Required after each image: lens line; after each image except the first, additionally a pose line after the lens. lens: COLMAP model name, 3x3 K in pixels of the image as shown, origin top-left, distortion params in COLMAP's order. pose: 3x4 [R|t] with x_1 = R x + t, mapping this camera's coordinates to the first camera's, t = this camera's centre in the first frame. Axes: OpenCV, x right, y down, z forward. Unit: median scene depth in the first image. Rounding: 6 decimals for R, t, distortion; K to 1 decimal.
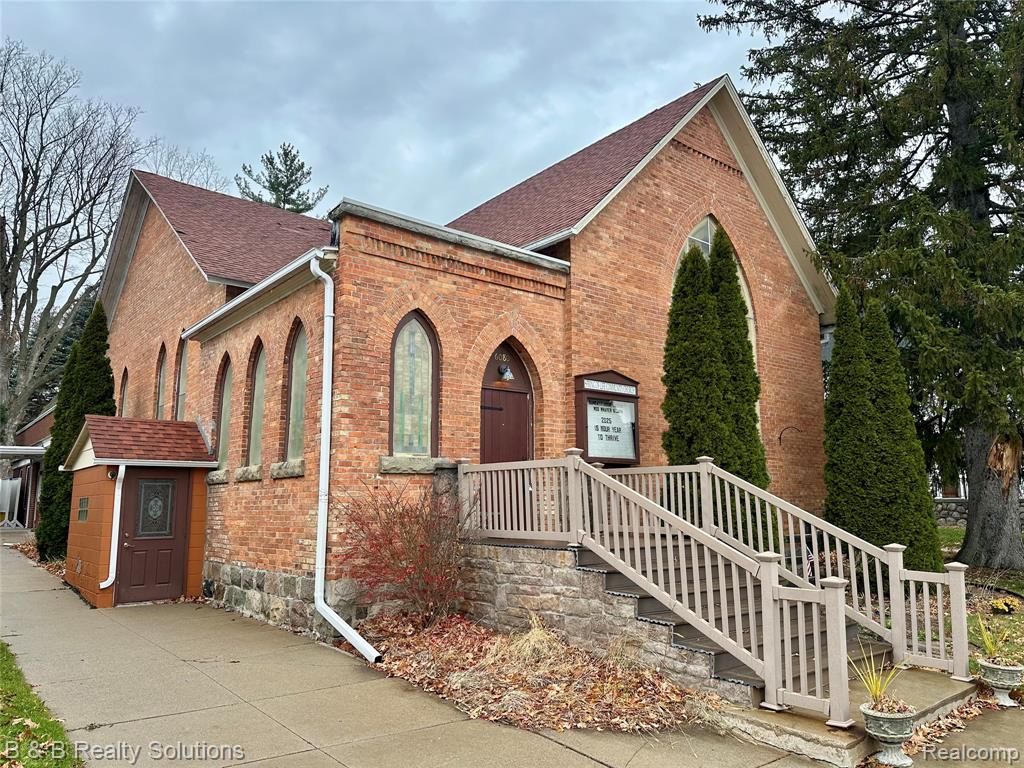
lens RADIAL K [[724.4, 0, 511.6], [0, 724.4, 394.6], [0, 0, 1]] dist [0.075407, -0.083290]
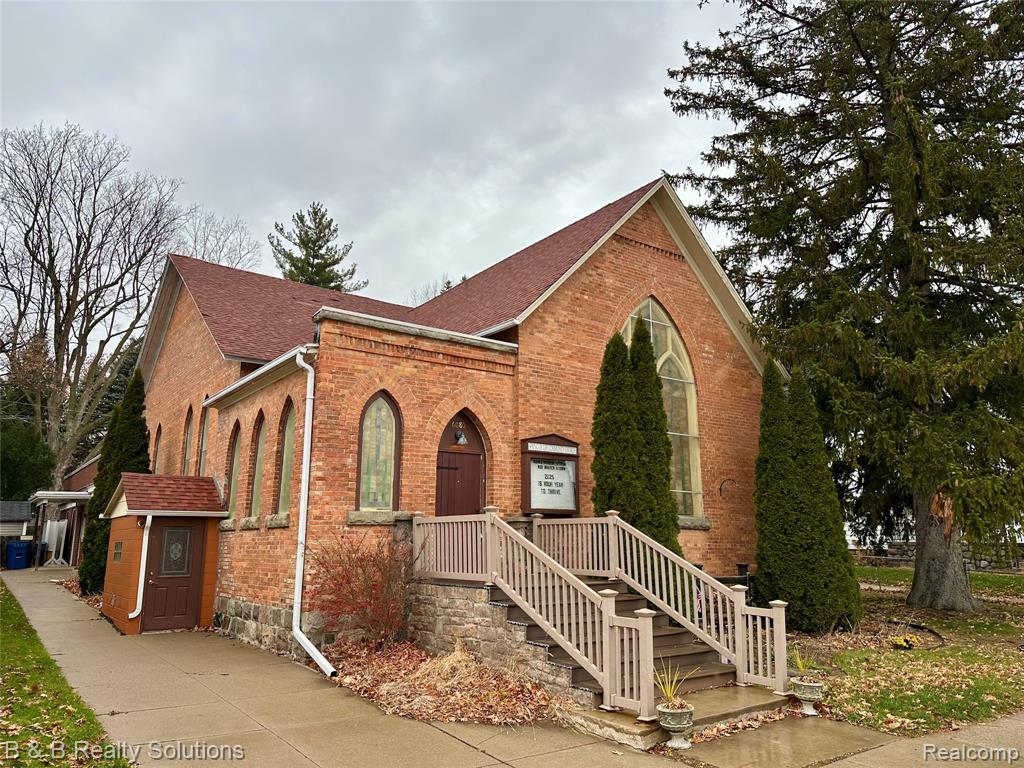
lens RADIAL K [[724.4, 0, 504.1], [0, 724.4, 386.4], [0, 0, 1]] dist [0.075407, -0.083290]
pose [[0.998539, -0.007564, -0.053513, 0.121778], [0.004310, 0.998149, -0.060656, -0.040410], [0.053873, 0.060337, 0.996723, -0.190937]]
